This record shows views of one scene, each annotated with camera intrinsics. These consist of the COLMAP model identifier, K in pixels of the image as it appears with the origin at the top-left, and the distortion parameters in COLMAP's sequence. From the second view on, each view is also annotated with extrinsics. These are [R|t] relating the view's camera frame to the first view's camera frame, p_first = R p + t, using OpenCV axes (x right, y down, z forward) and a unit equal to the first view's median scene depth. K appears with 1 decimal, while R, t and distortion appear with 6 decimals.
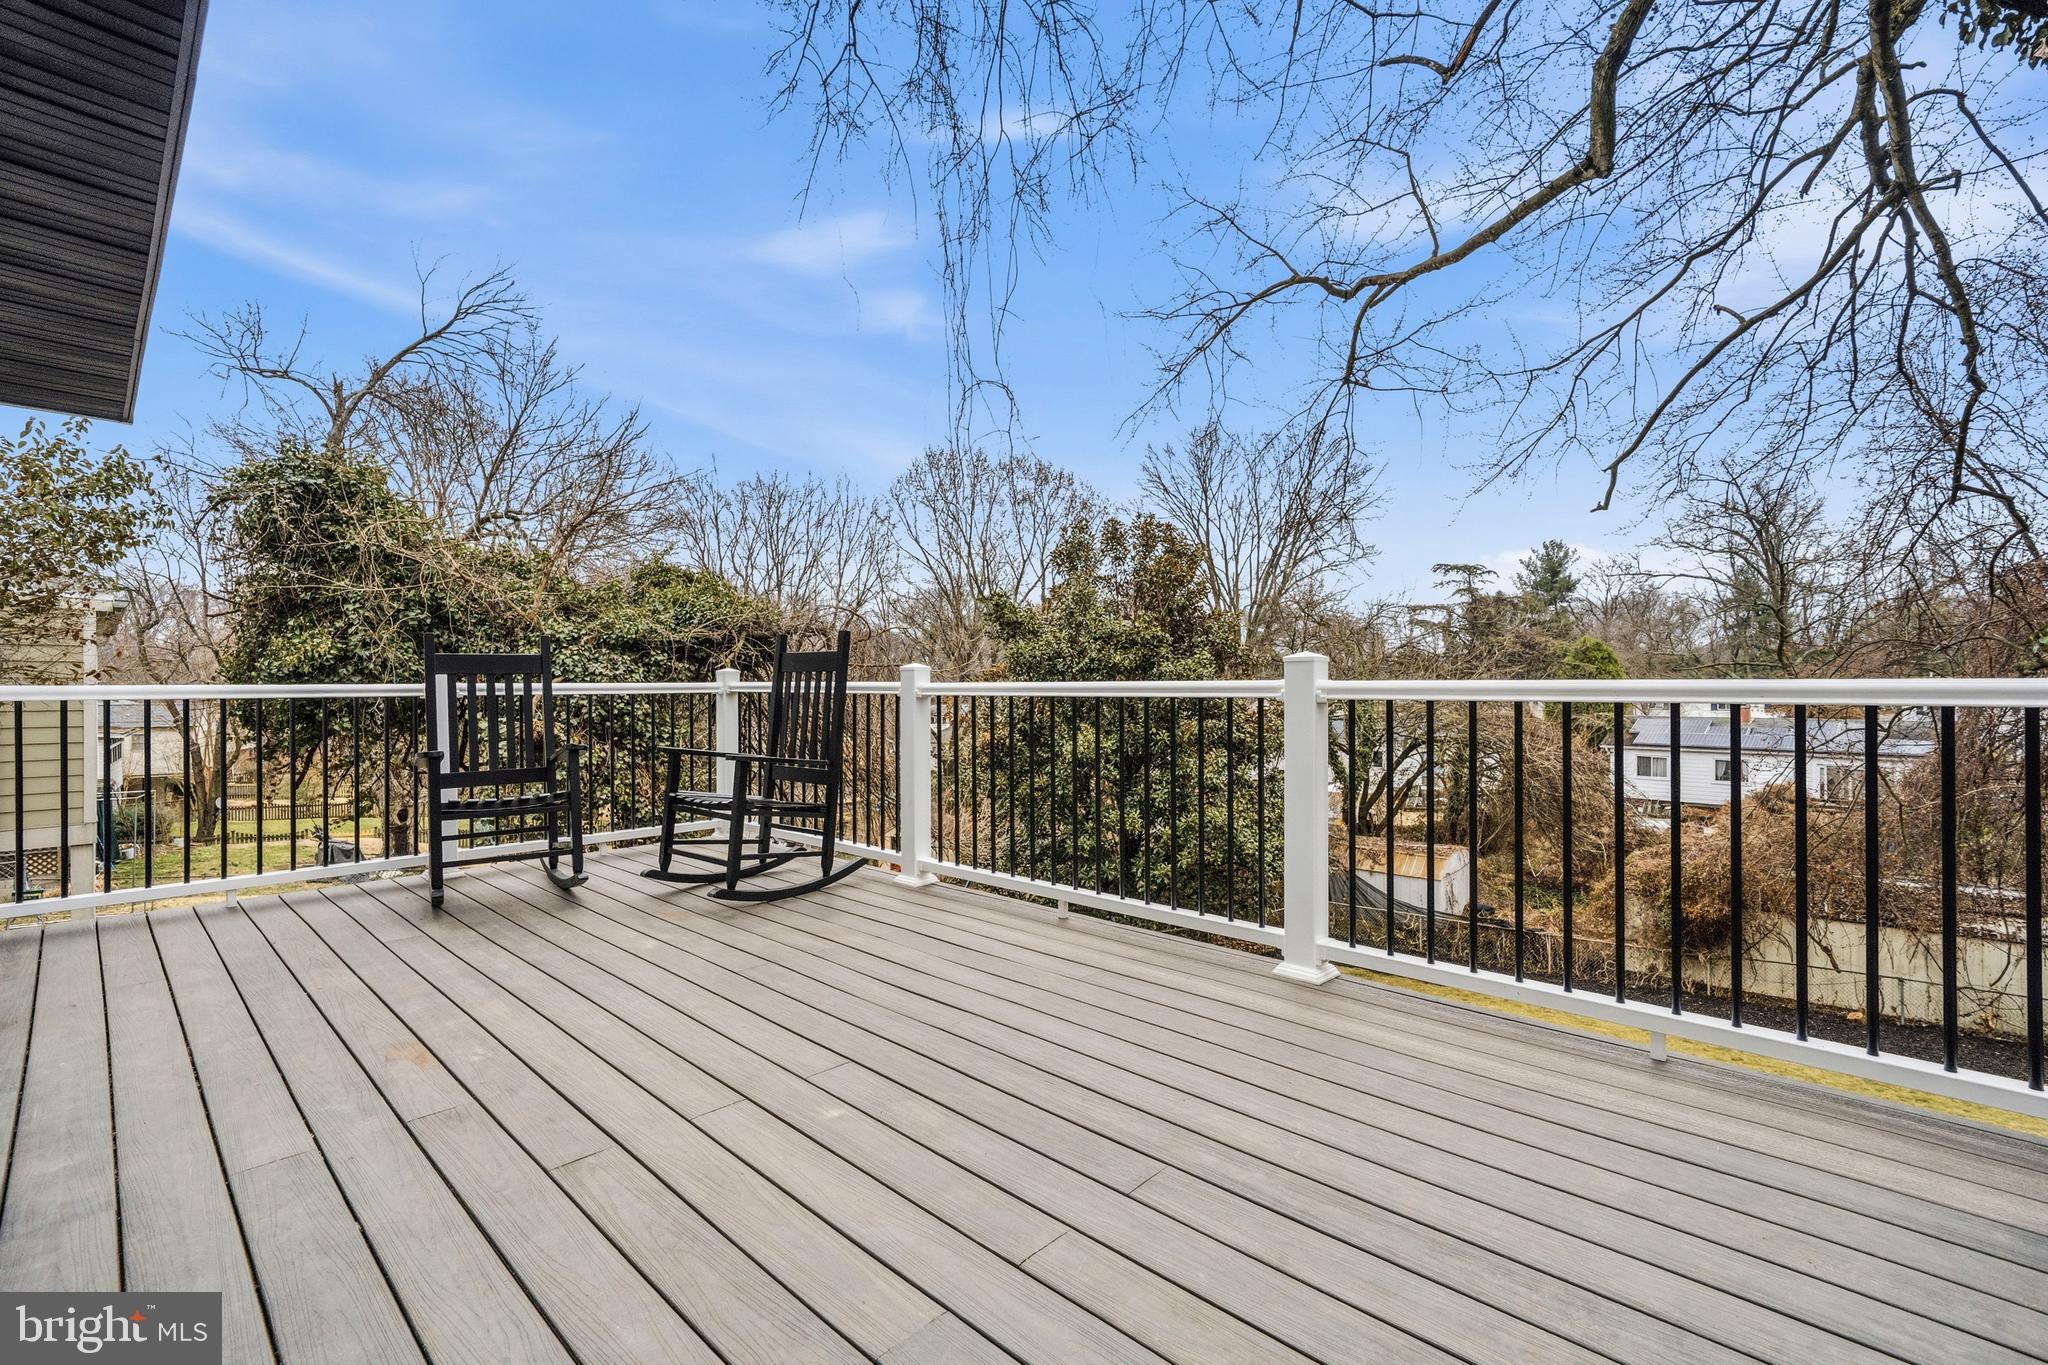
lens RADIAL K [[835.3, 0, 967.5], [0, 835.3, 697.9], [0, 0, 1]] dist [0.001006, -0.000057]
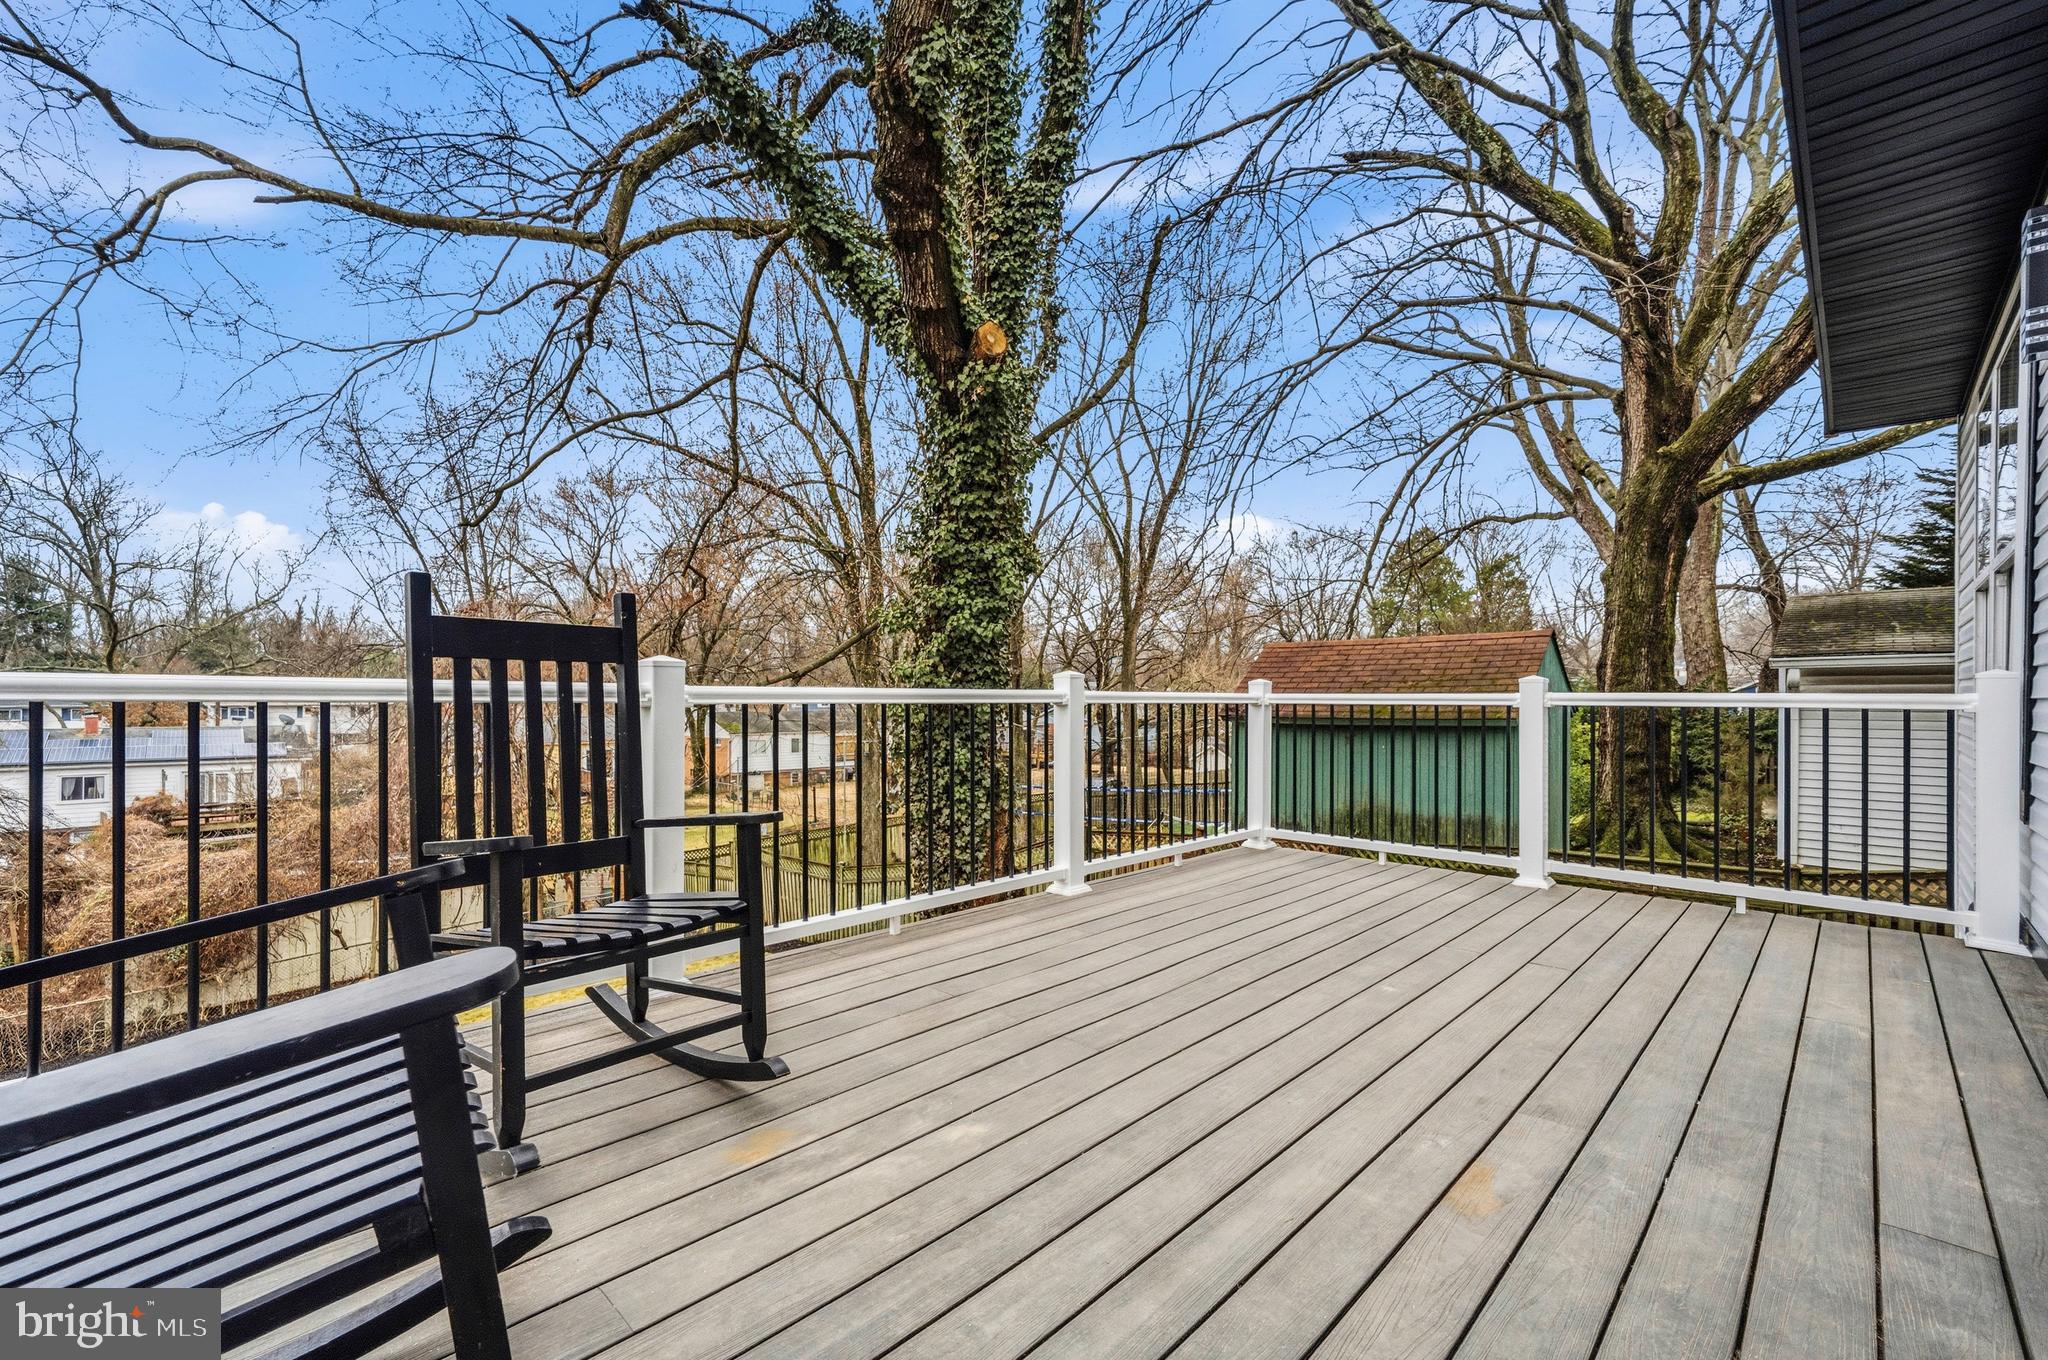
lens RADIAL K [[835.3, 0, 1021.5], [0, 835.3, 689.9], [0, 0, 1]] dist [0.001006, -0.000057]
pose [[0.030254, 0.004883, 0.999530, -1.159520], [0.003709, 0.999981, -0.004997, -0.016633], [-0.999535, 0.003858, 0.030235, 1.123890]]
